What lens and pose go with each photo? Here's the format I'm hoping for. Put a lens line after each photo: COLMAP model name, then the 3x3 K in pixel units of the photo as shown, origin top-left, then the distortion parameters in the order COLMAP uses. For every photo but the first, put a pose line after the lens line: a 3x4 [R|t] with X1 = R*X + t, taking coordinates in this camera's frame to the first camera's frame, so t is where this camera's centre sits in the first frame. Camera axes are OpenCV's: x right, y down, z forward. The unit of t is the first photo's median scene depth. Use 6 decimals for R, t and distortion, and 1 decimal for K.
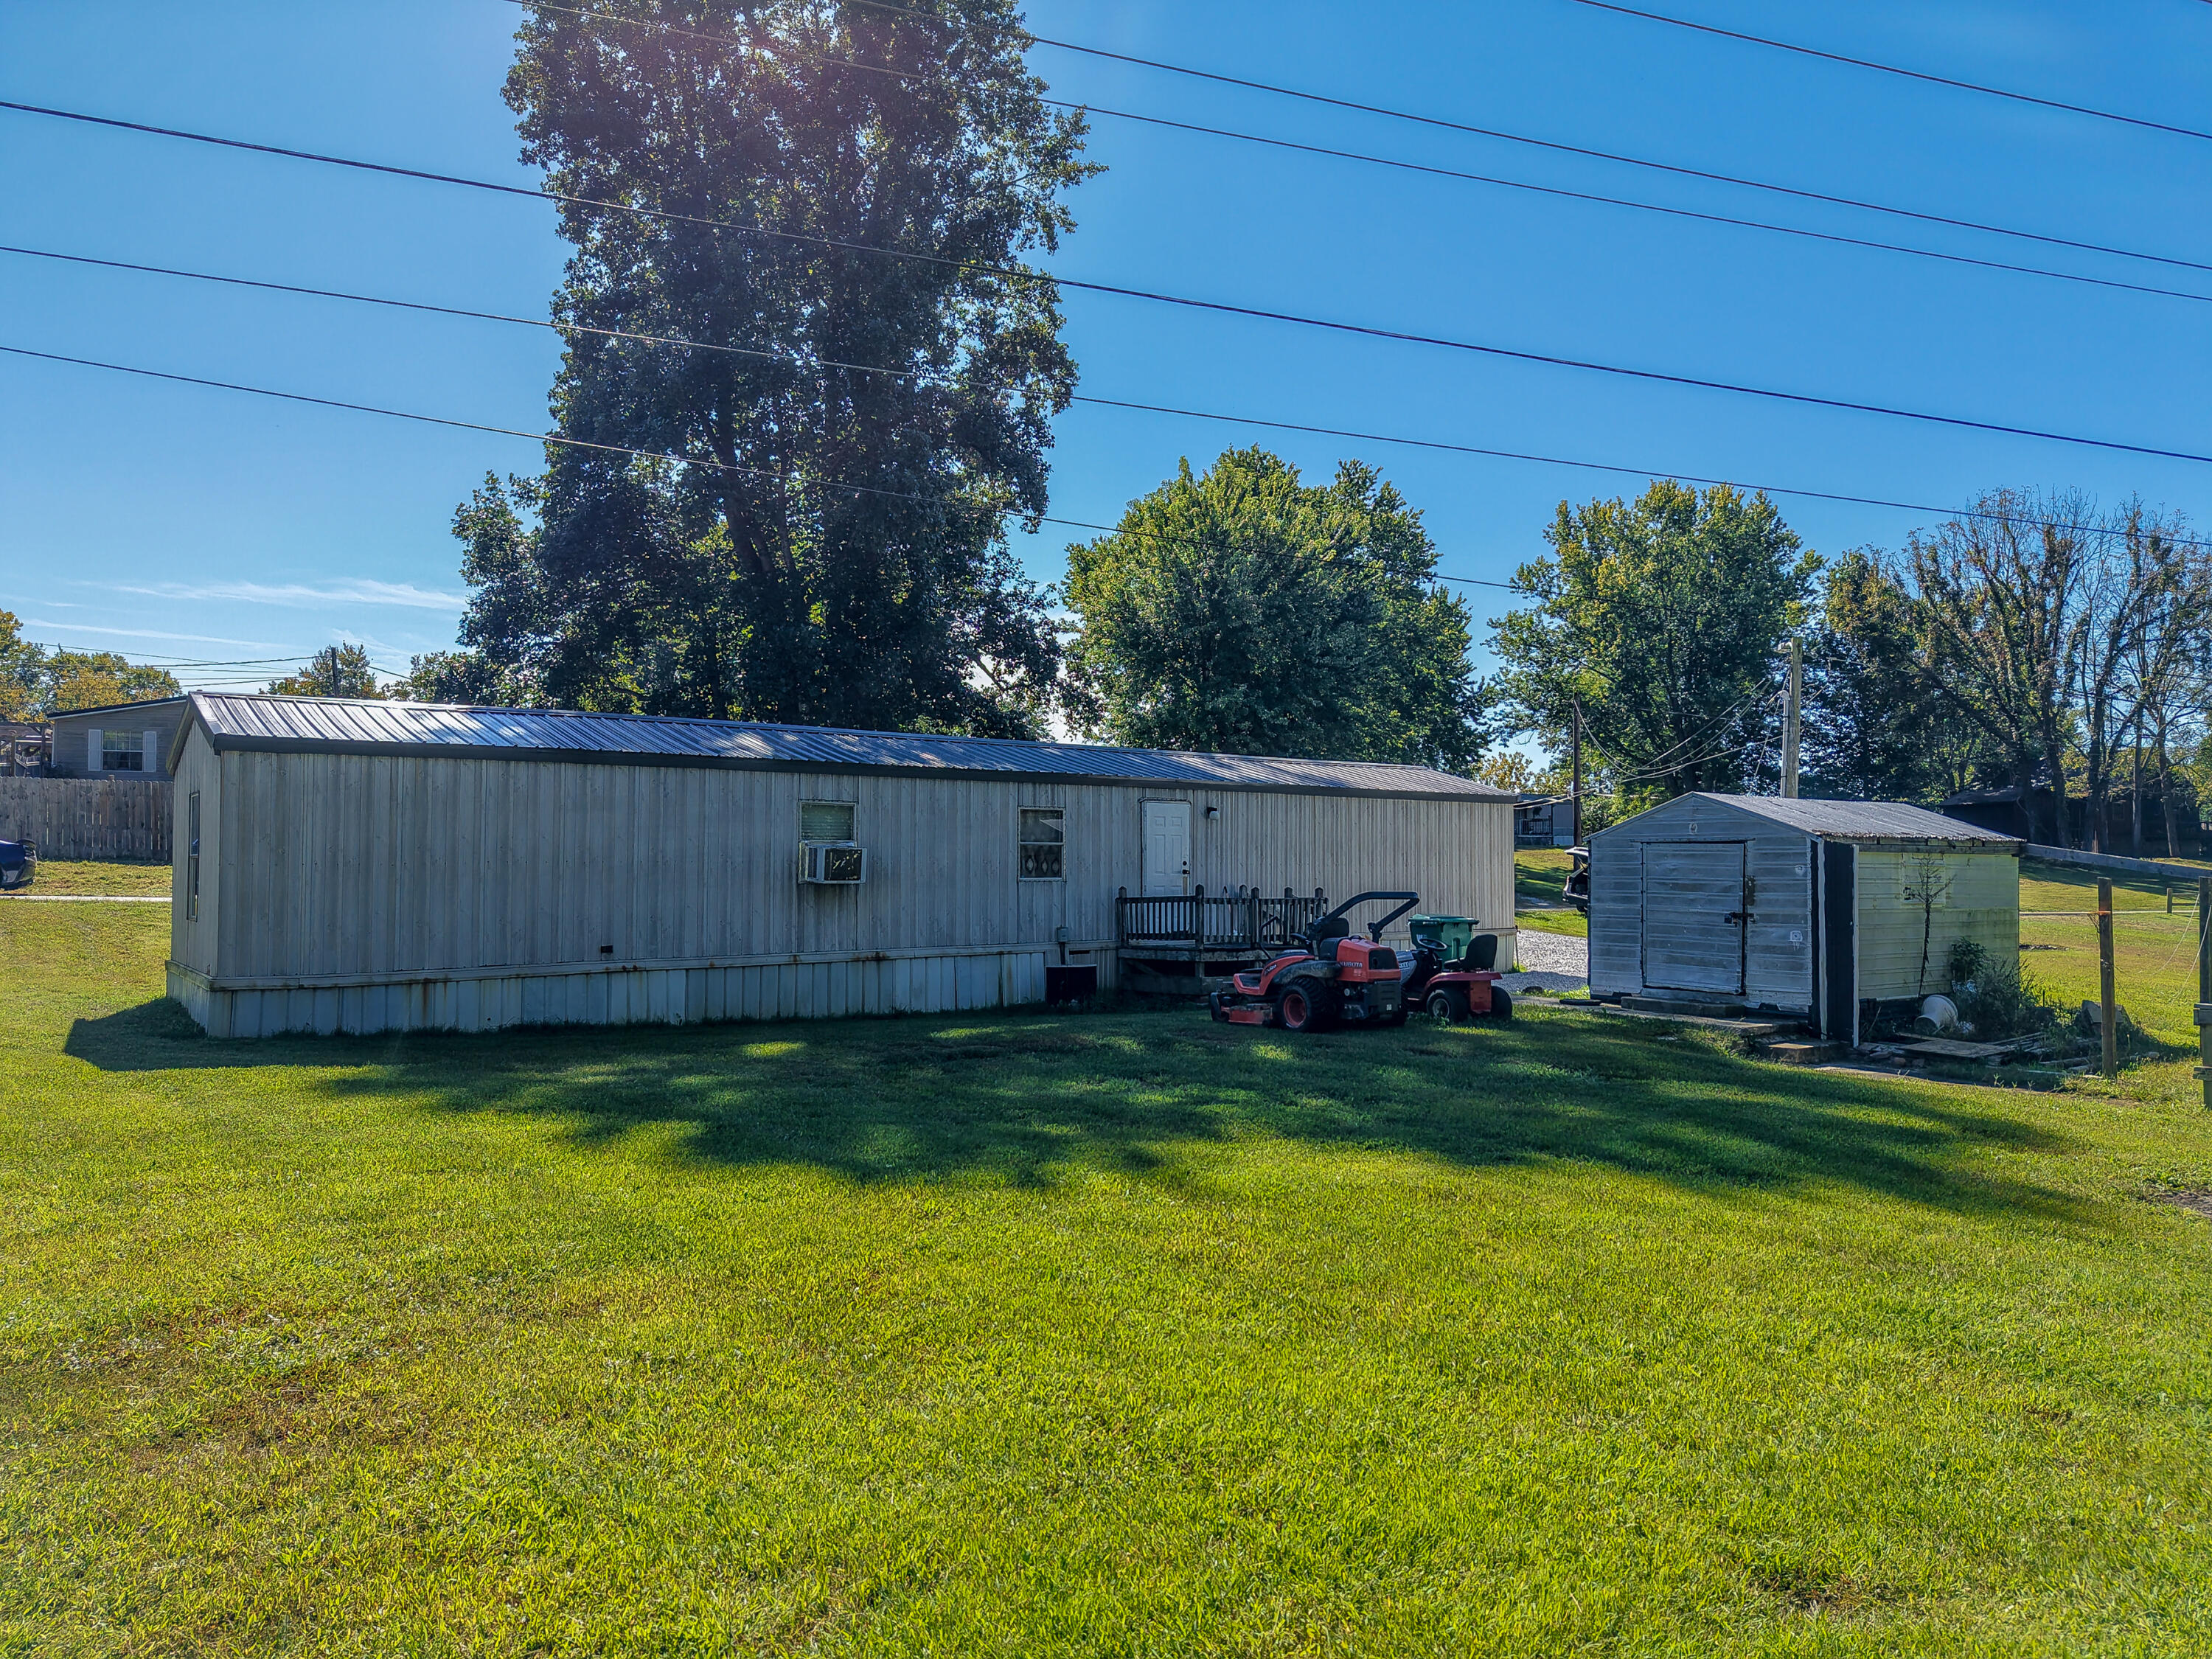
lens RADIAL K [[1549.0, 0, 1250.6], [0, 1549.0, 785.3], [0, 0, 1]] dist [0.078718, -0.145485]
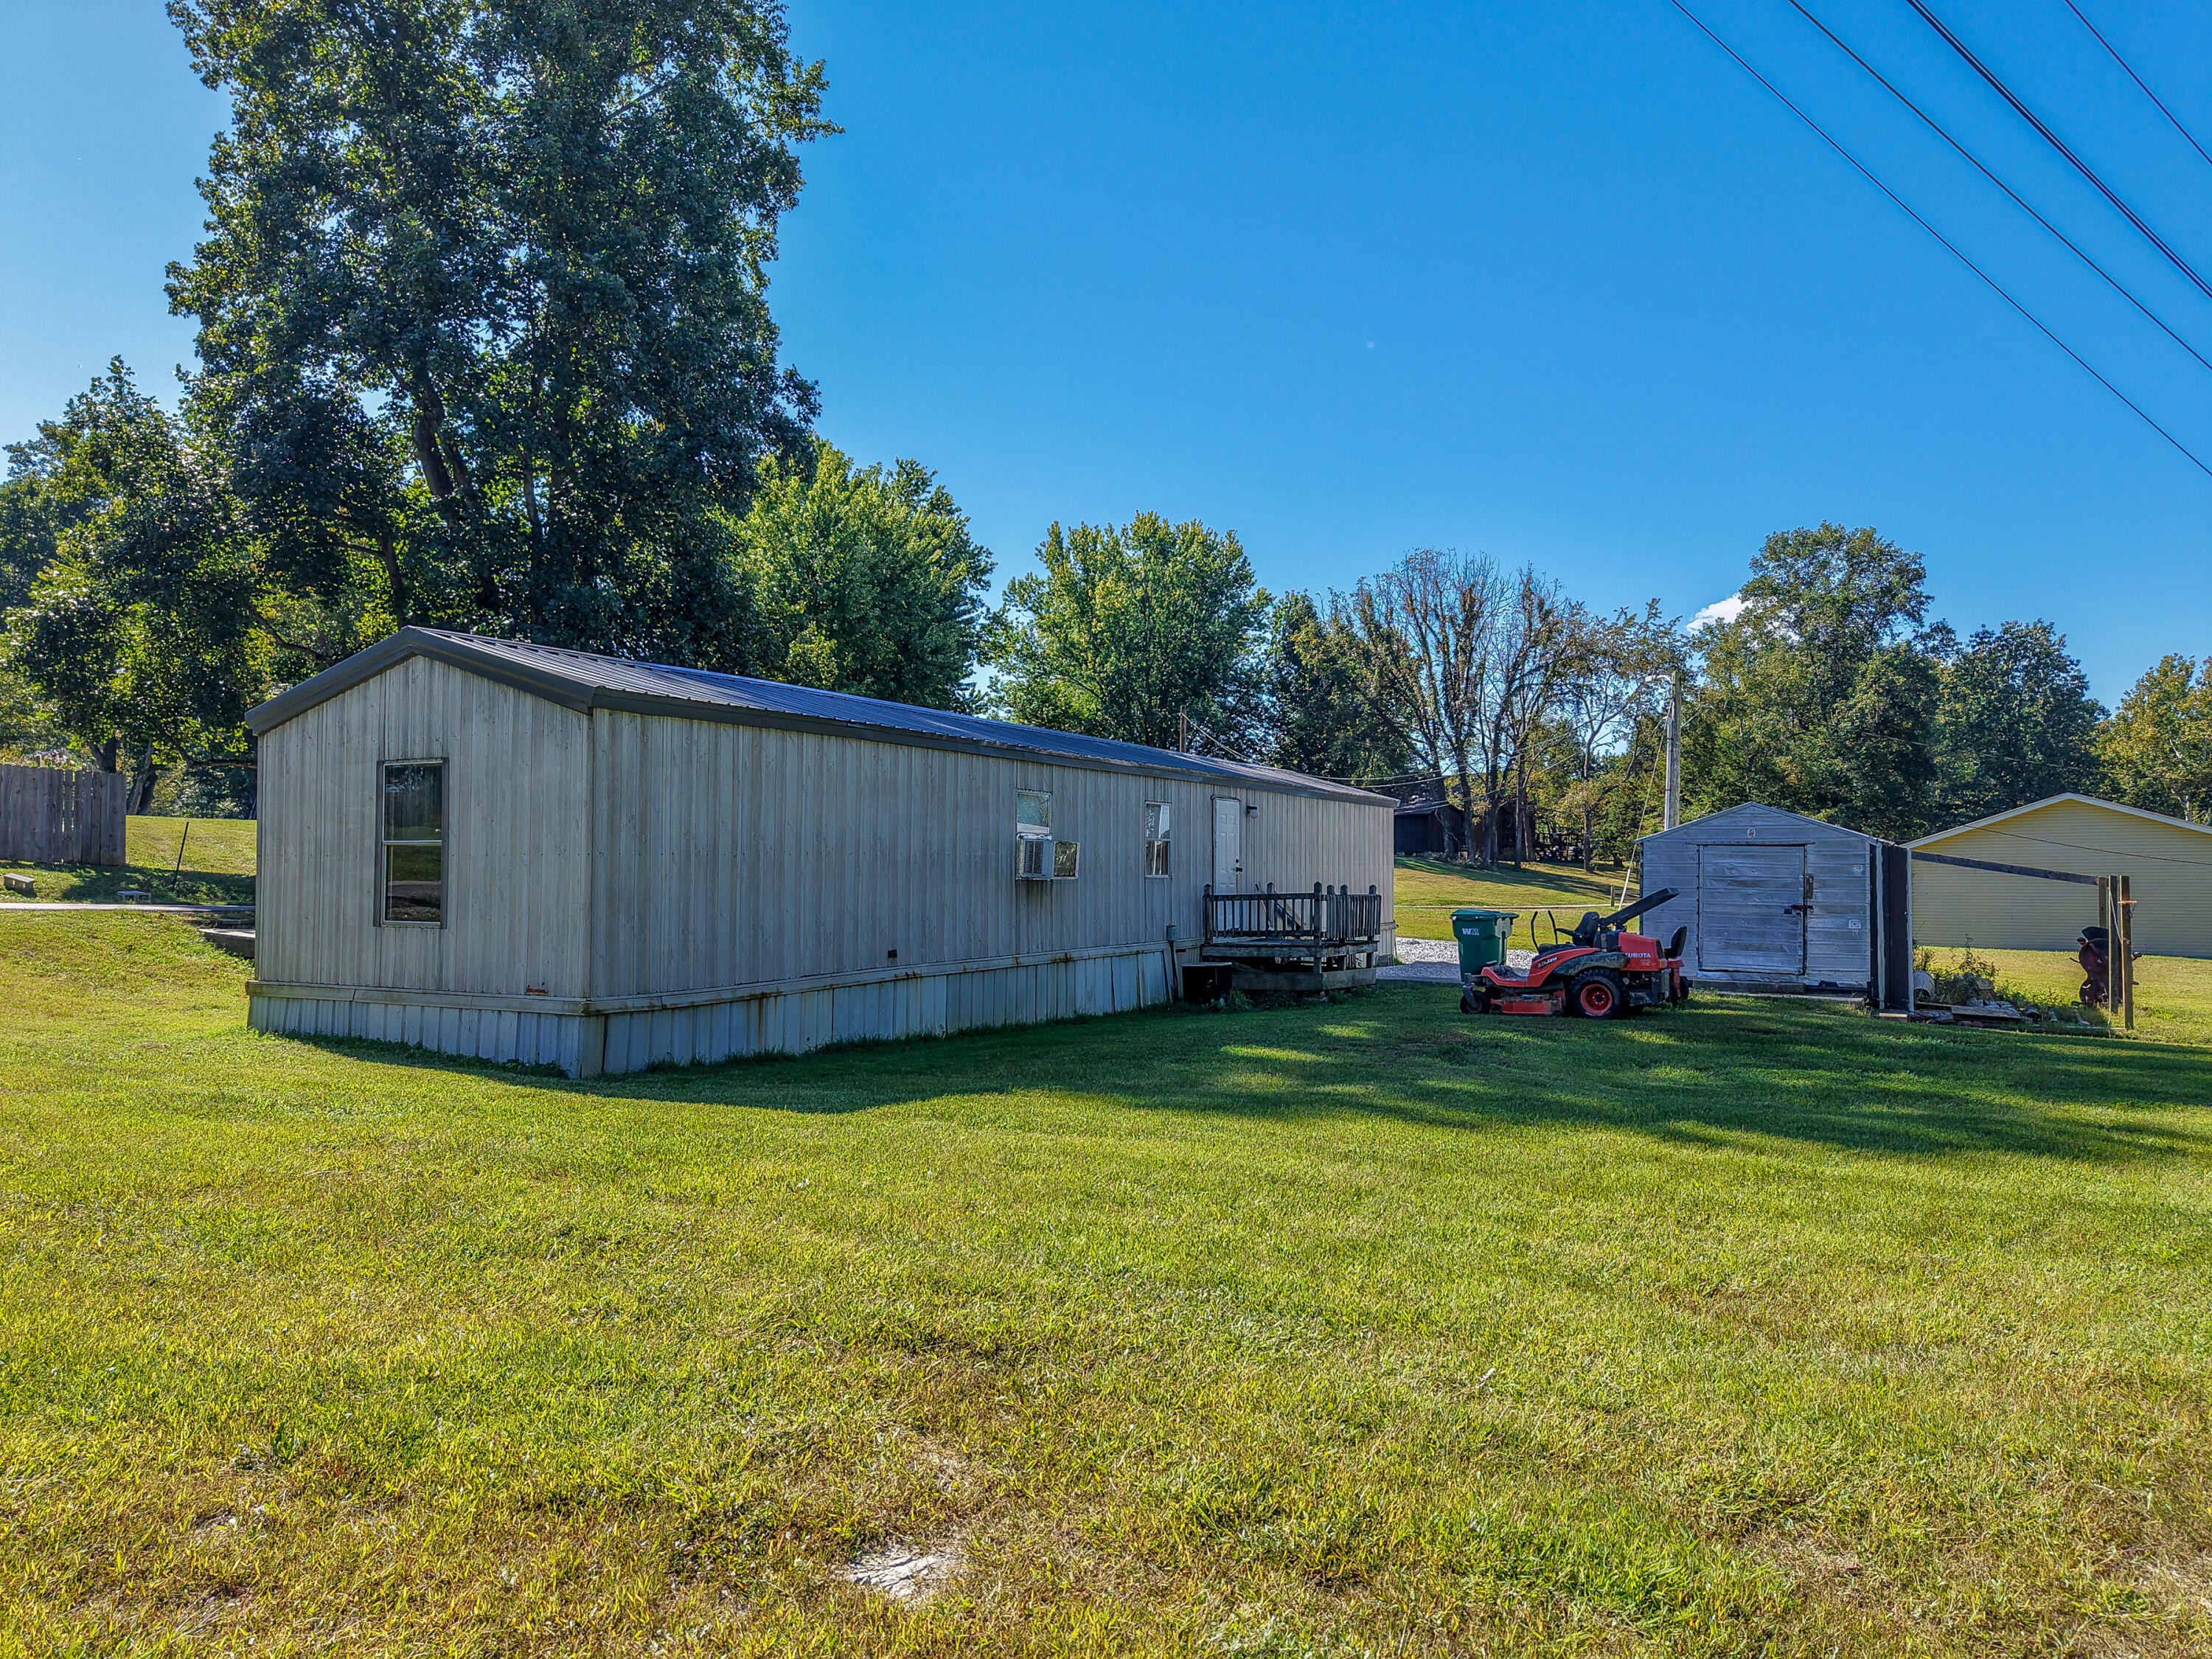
lens RADIAL K [[1492.4, 0, 1106.0], [0, 1492.4, 829.5], [0, 0, 1]] dist [0.019869, -0.028940]
pose [[0.915498, 0.014050, 0.402077, -0.546871], [-0.024603, 0.999475, 0.021093, 0.012523], [-0.401570, -0.029203, 0.915363, 0.160964]]
